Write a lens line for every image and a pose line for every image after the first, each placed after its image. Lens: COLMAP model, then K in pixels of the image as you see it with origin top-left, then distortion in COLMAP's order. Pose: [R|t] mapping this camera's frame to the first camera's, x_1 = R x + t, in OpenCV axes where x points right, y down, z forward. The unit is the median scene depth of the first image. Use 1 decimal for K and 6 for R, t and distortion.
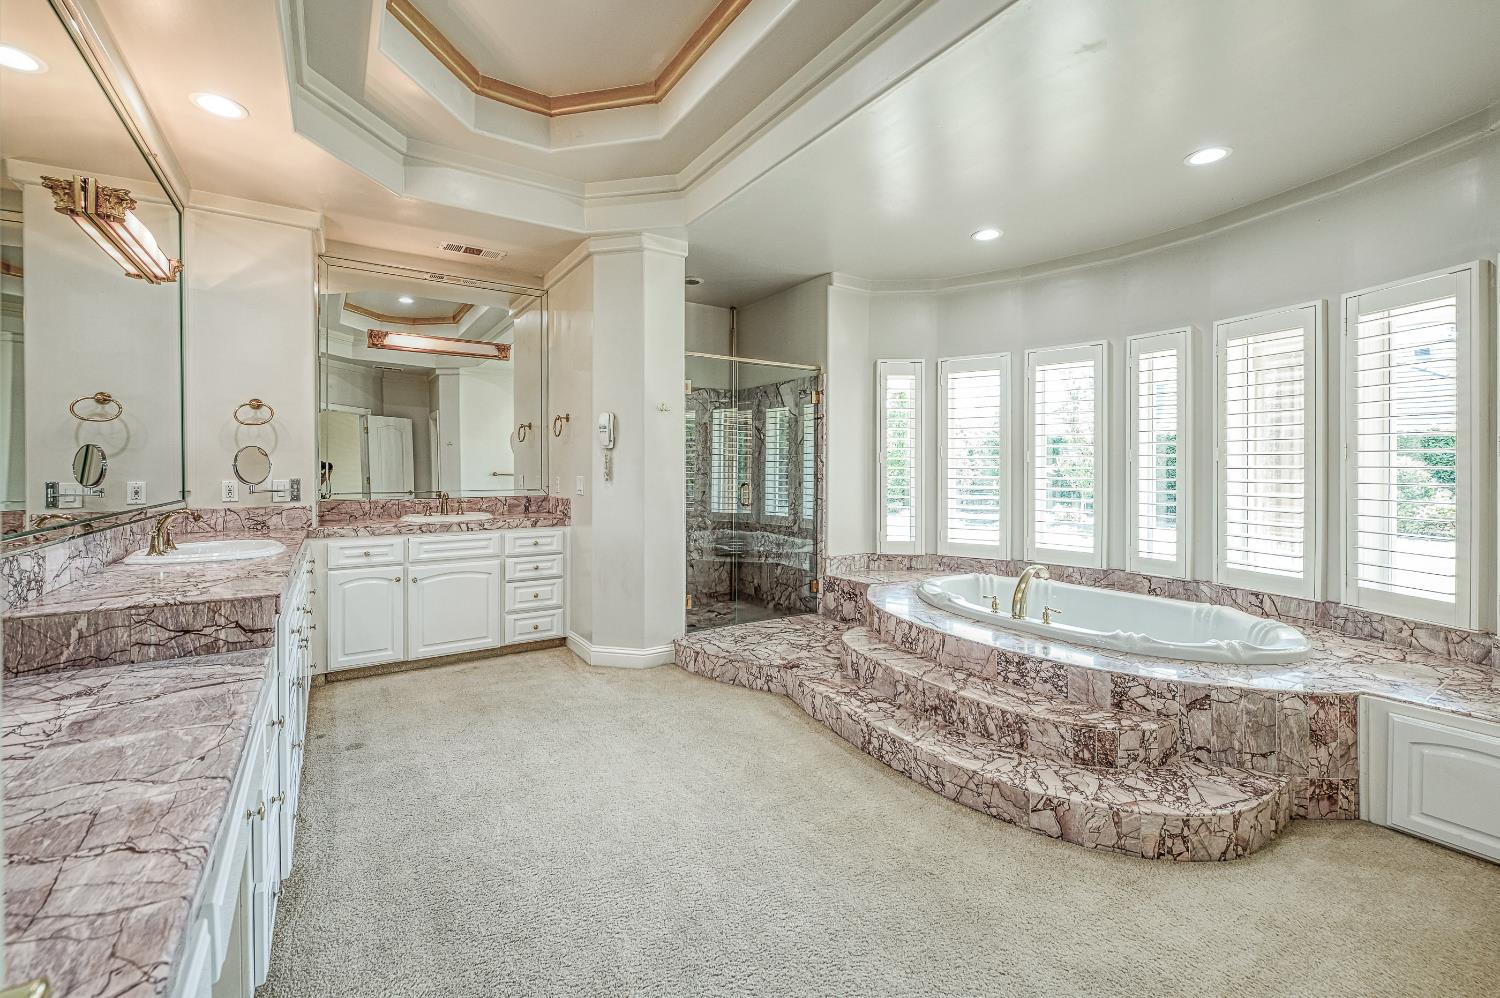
lens RADIAL K [[597.1, 0, 762.8], [0, 597.1, 471.4], [0, 0, 1]] dist [-0.014861, -0.001354]
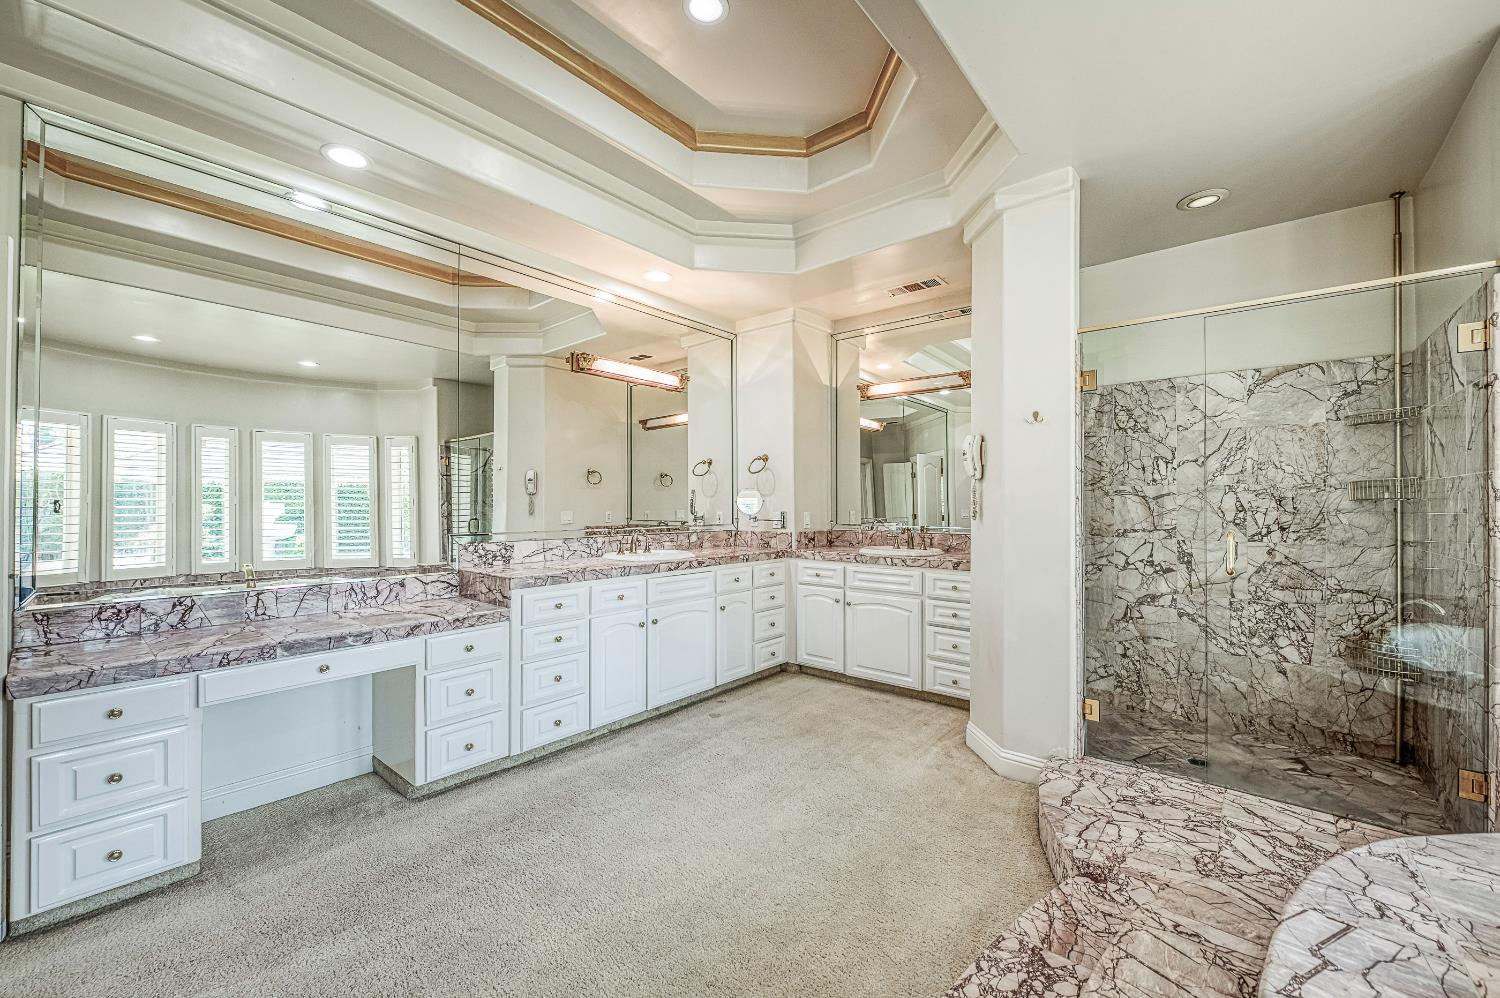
lens RADIAL K [[597.1, 0, 756.3], [0, 597.1, 498.6], [0, 0, 1]] dist [-0.014861, -0.001354]
pose [[0.278155, -0.006156, -0.960516, 0.440718], [-0.006752, 0.999942, -0.008365, -0.004639], [0.960512, 0.008812, 0.278097, 0.514630]]
